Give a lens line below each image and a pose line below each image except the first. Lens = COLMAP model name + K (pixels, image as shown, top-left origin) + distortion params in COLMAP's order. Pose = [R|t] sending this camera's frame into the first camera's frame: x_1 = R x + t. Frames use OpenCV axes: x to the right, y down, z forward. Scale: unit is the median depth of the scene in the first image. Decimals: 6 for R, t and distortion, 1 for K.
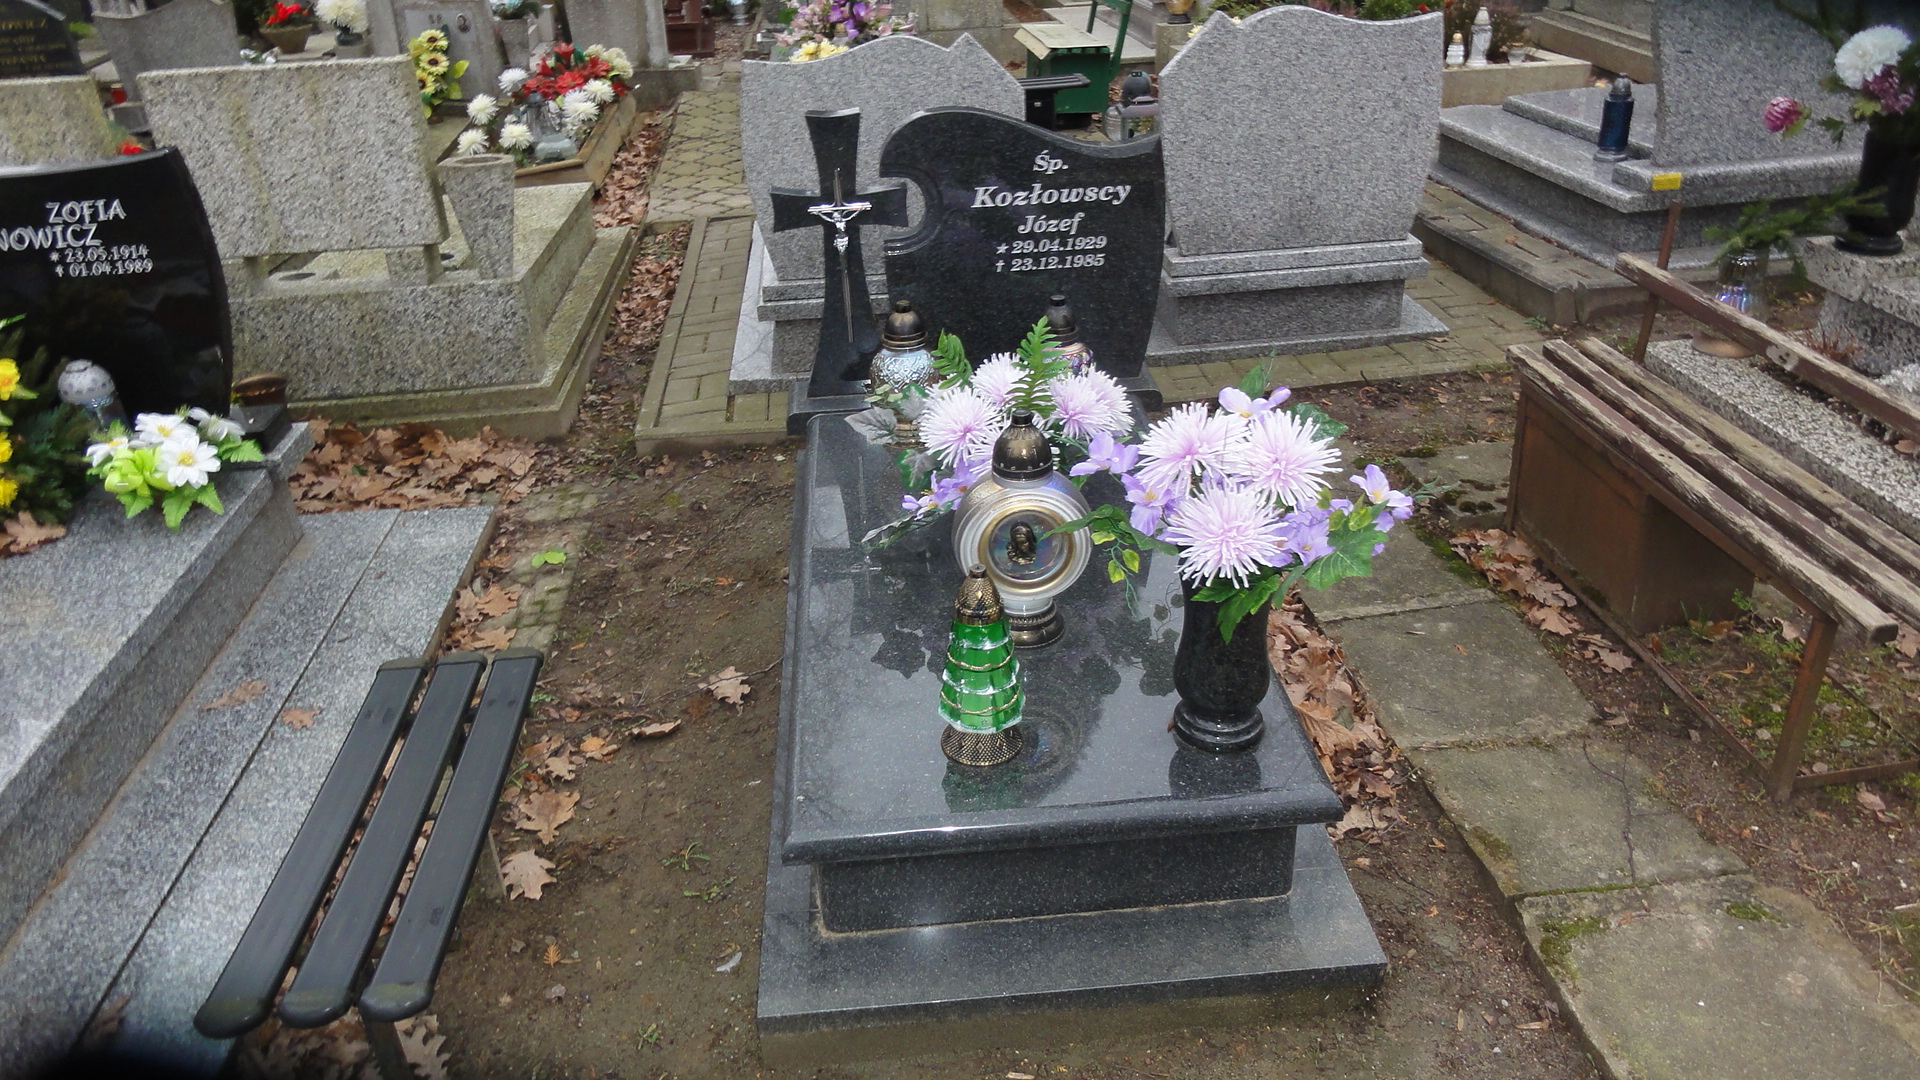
lens RADIAL K [[1362.9, 0, 959.0], [0, 1362.9, 543.8], [0, 0, 1]] dist [-0.002985, 0.013206]
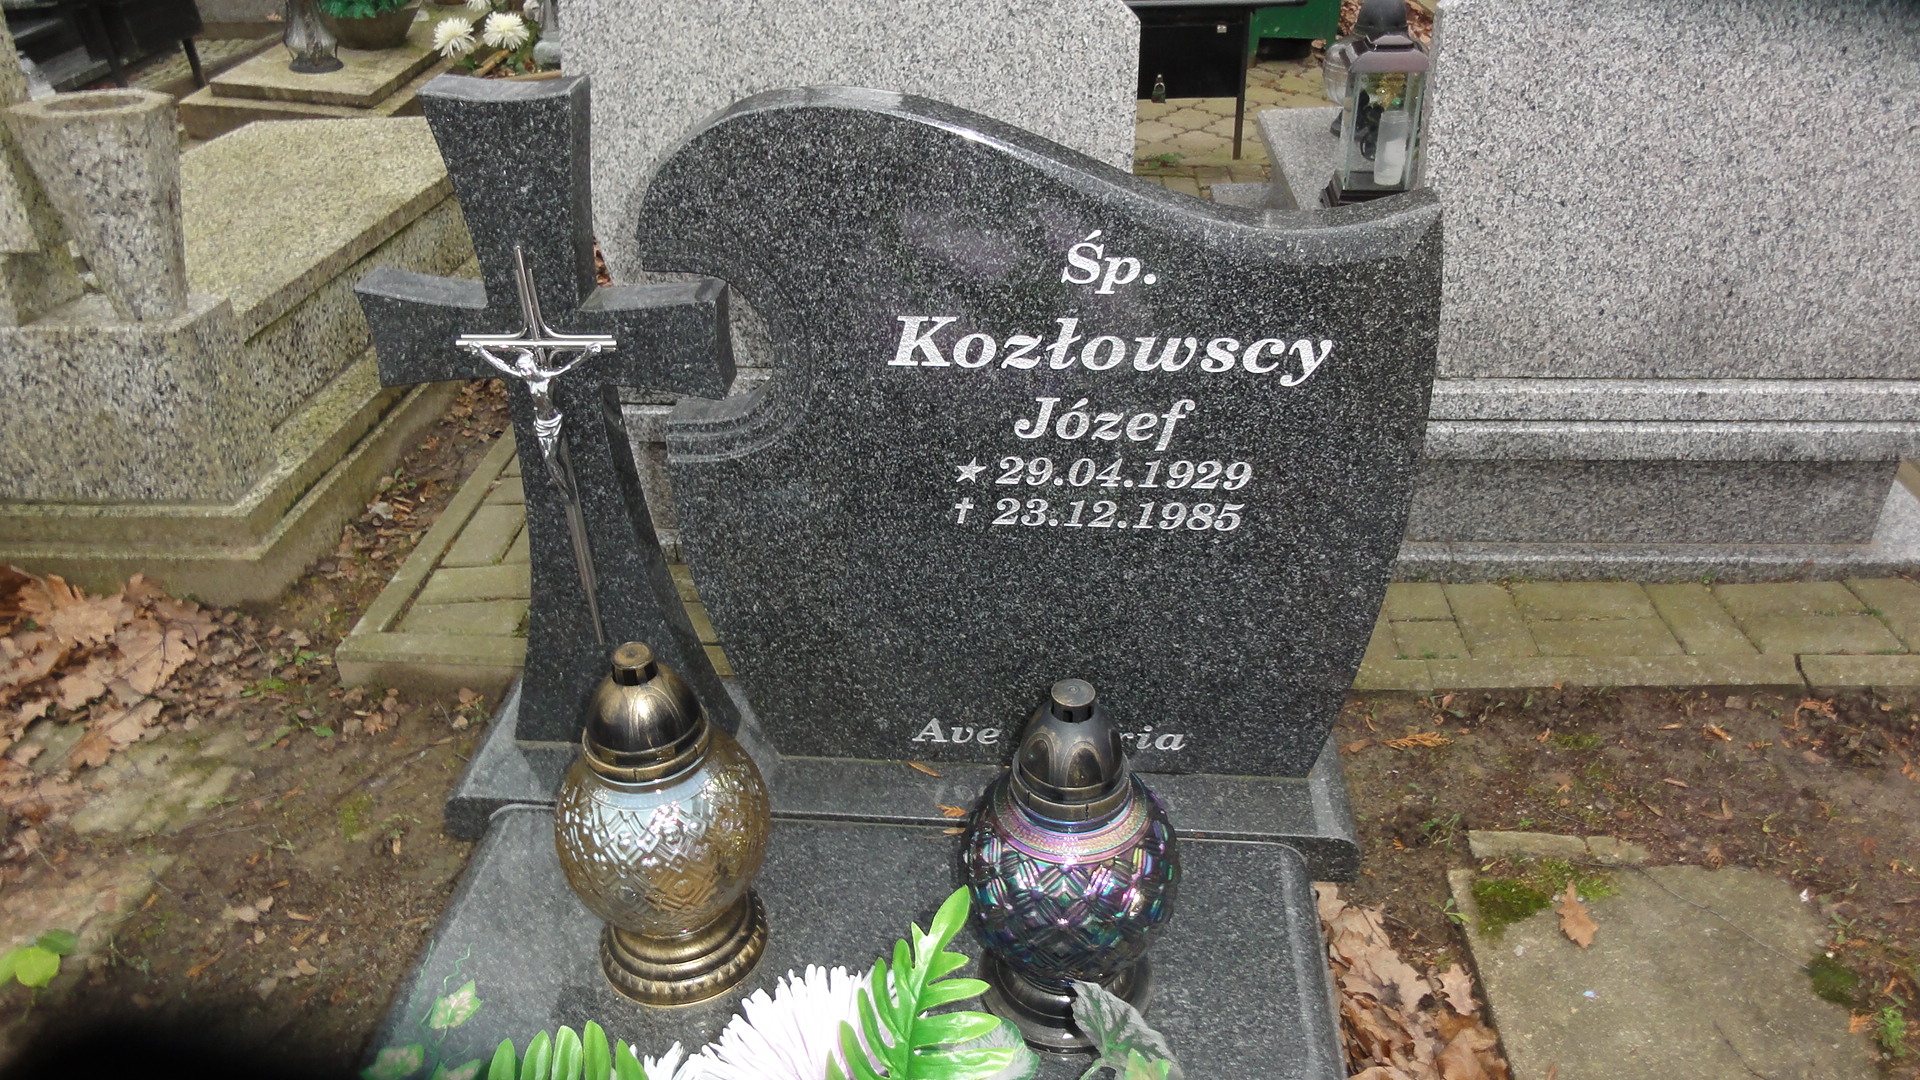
lens RADIAL K [[1362.9, 0, 960.7], [0, 1362.9, 536.5], [0, 0, 1]] dist [-0.002985, 0.013206]
pose [[0.986810, 0.101388, -0.126202, 0.064610], [-0.092620, 0.992984, 0.073518, -0.185531], [0.132770, -0.060859, 0.989277, 0.512787]]
